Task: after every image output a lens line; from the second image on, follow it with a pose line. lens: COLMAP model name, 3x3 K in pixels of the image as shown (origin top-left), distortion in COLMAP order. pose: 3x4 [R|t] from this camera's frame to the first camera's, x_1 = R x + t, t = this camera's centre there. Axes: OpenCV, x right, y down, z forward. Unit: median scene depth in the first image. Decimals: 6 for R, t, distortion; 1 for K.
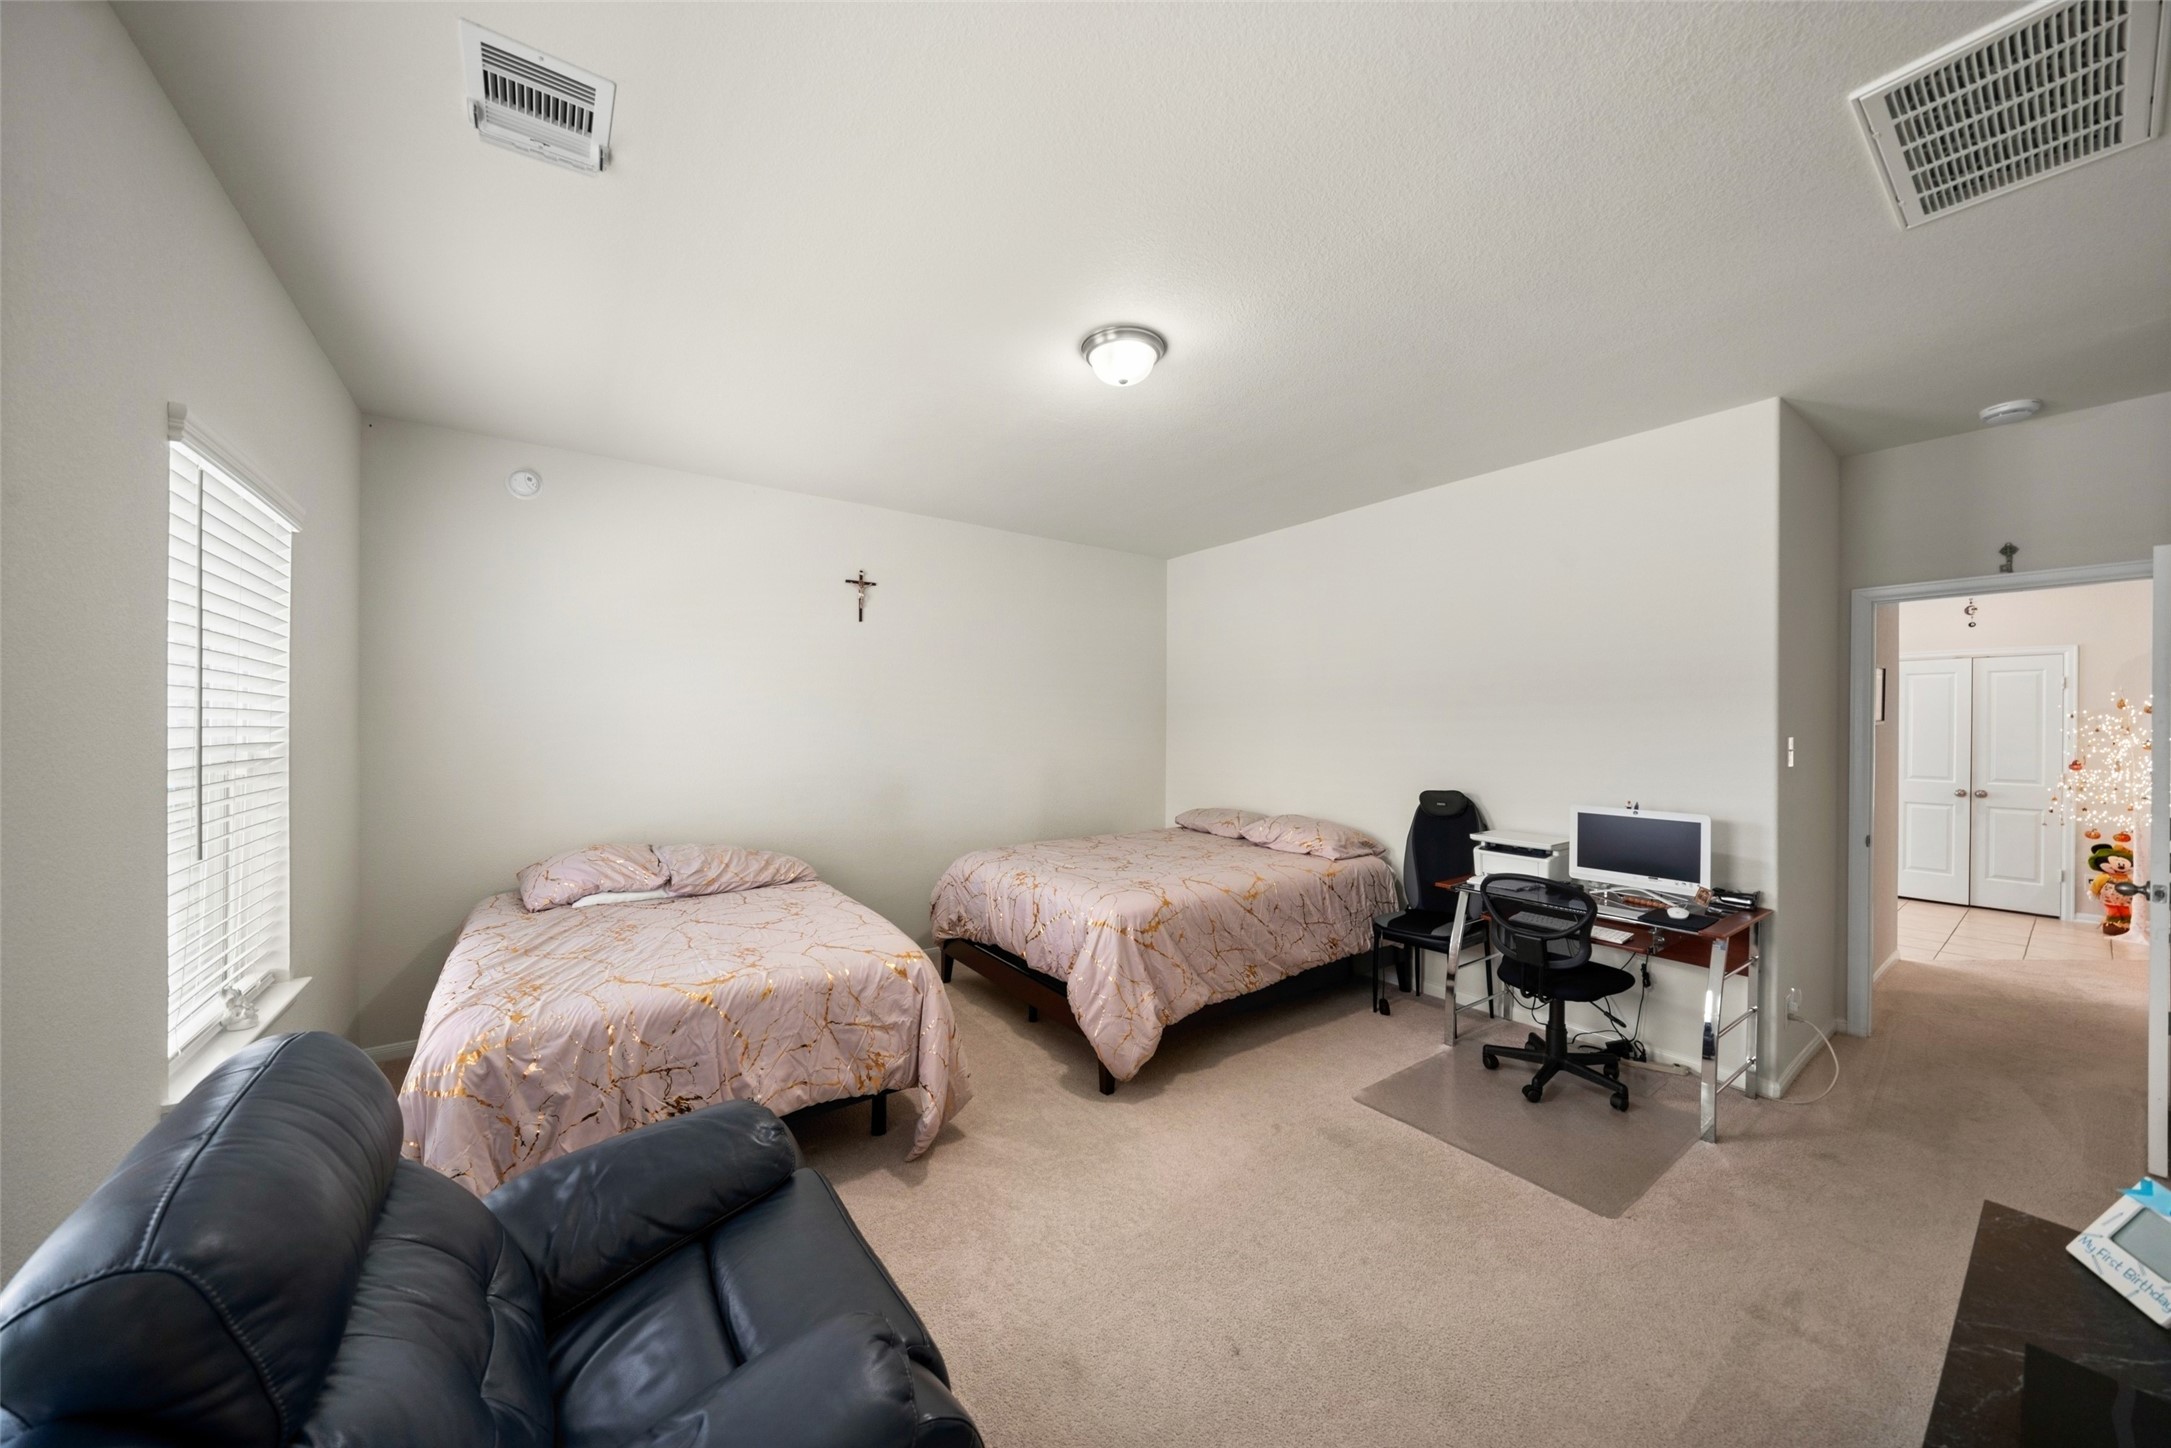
lens RADIAL K [[744.0, 0, 1081.4], [0, 744.0, 737.1], [0, 0, 1]] dist [-0.008484, 0.000010]
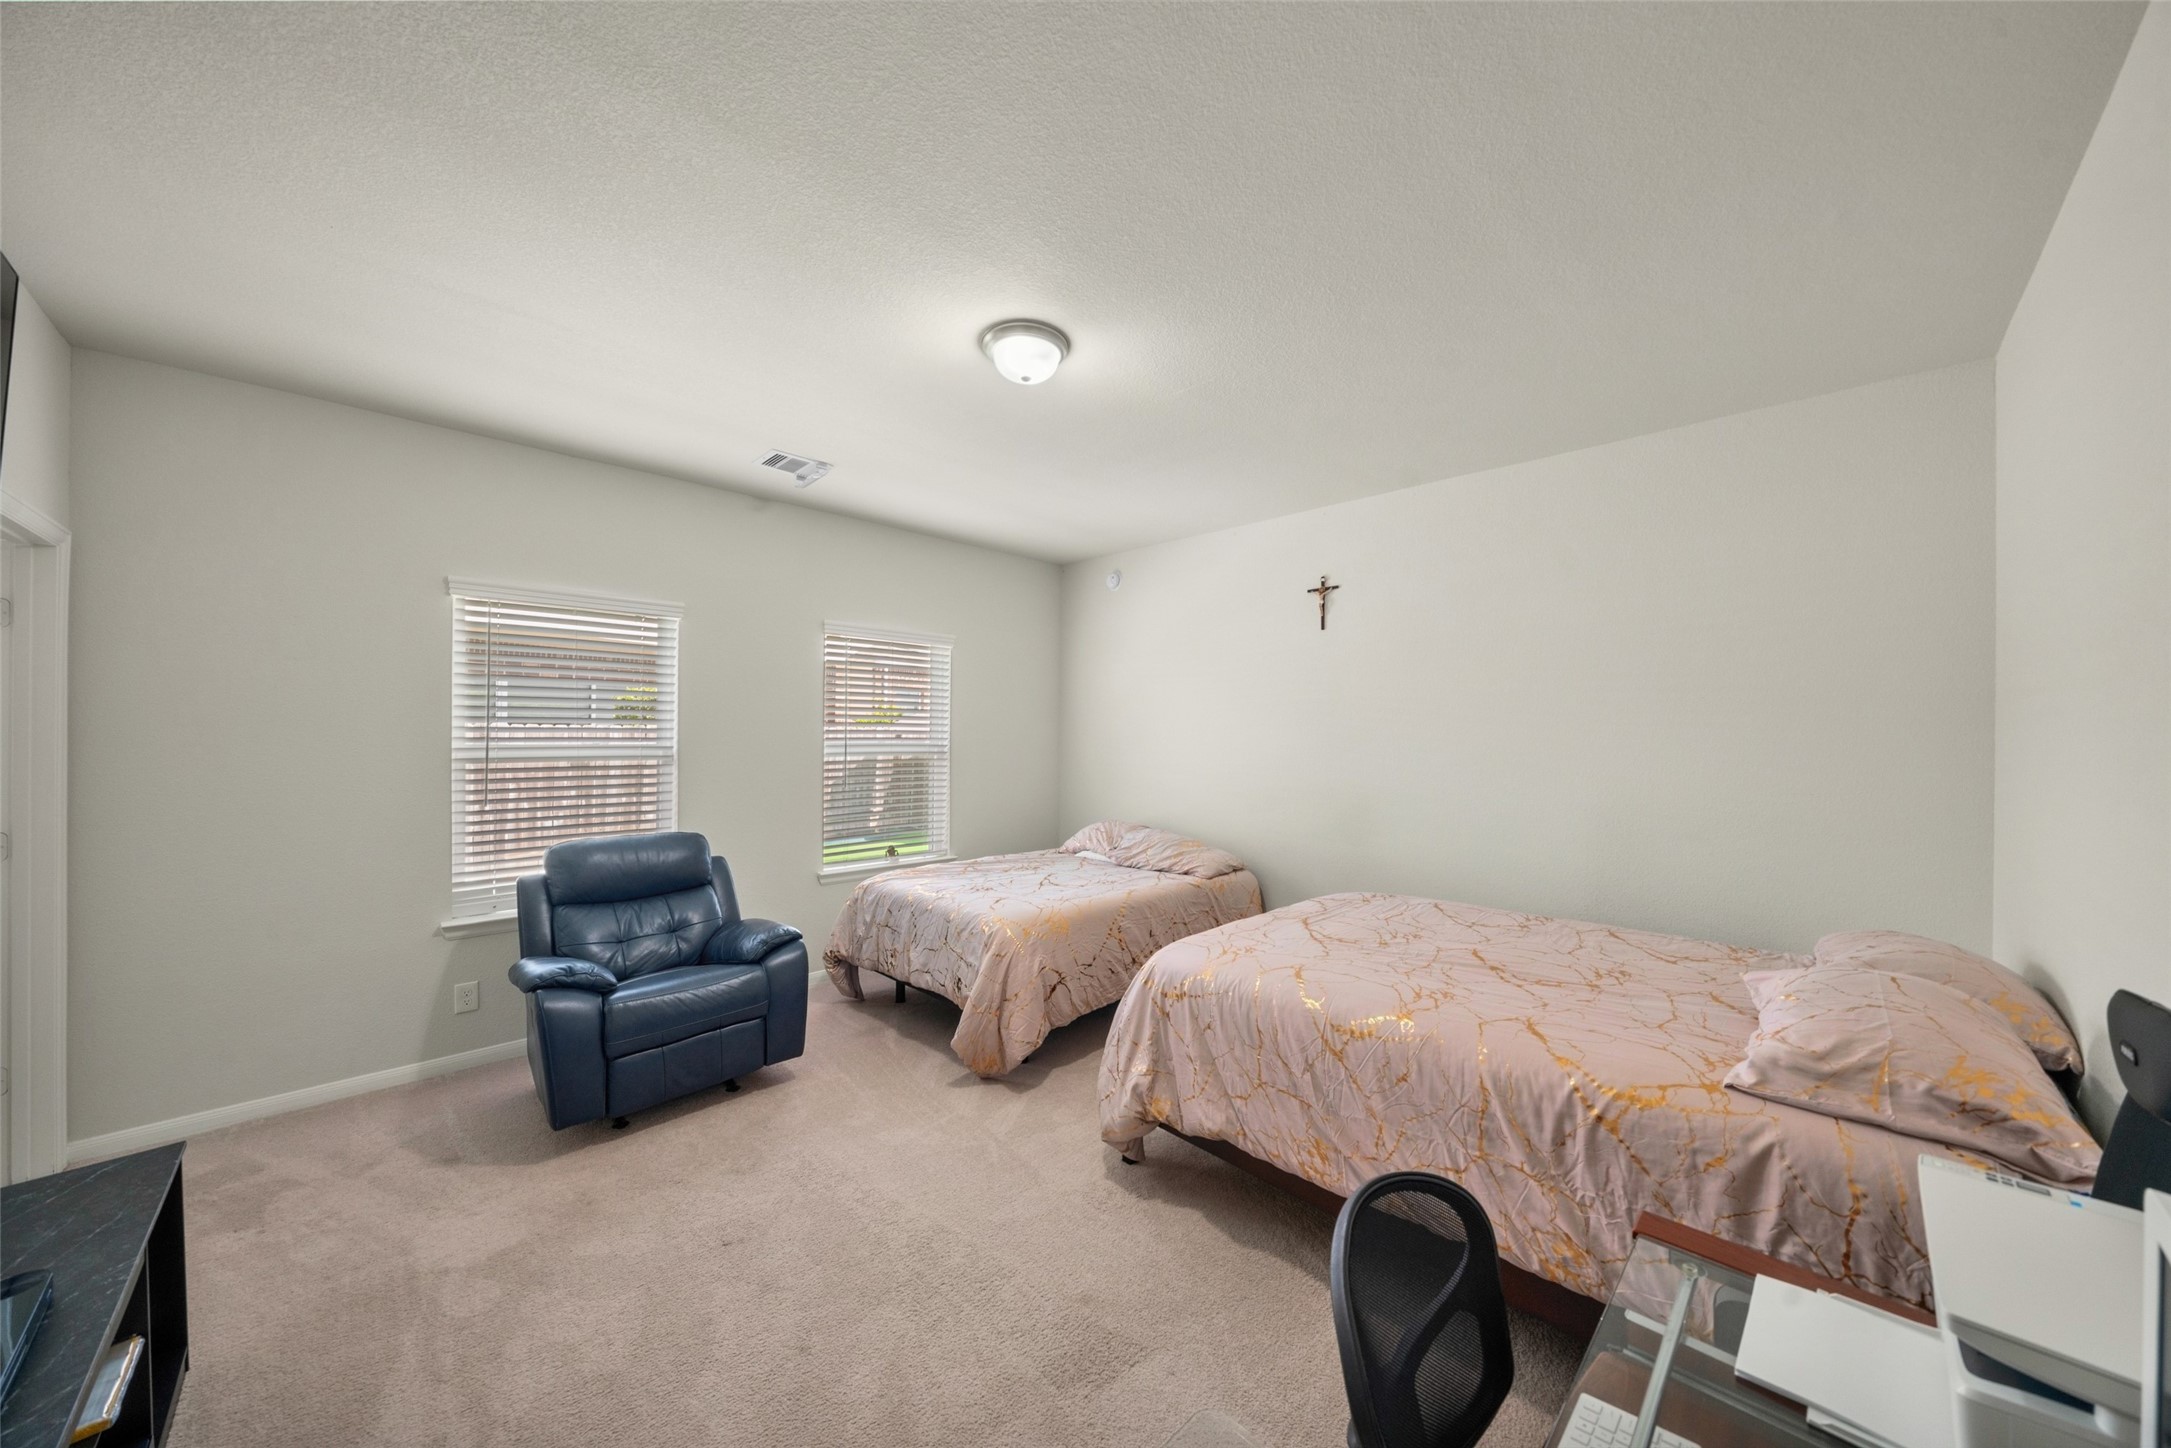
lens RADIAL K [[744.0, 0, 1081.4], [0, 744.0, 737.1], [0, 0, 1]] dist [-0.008484, 0.000010]
pose [[0.159580, 0.001083, -0.987184, 0.805842], [-0.017995, 0.999836, -0.001812, -0.012535], [0.987021, 0.018053, 0.159573, 0.728932]]
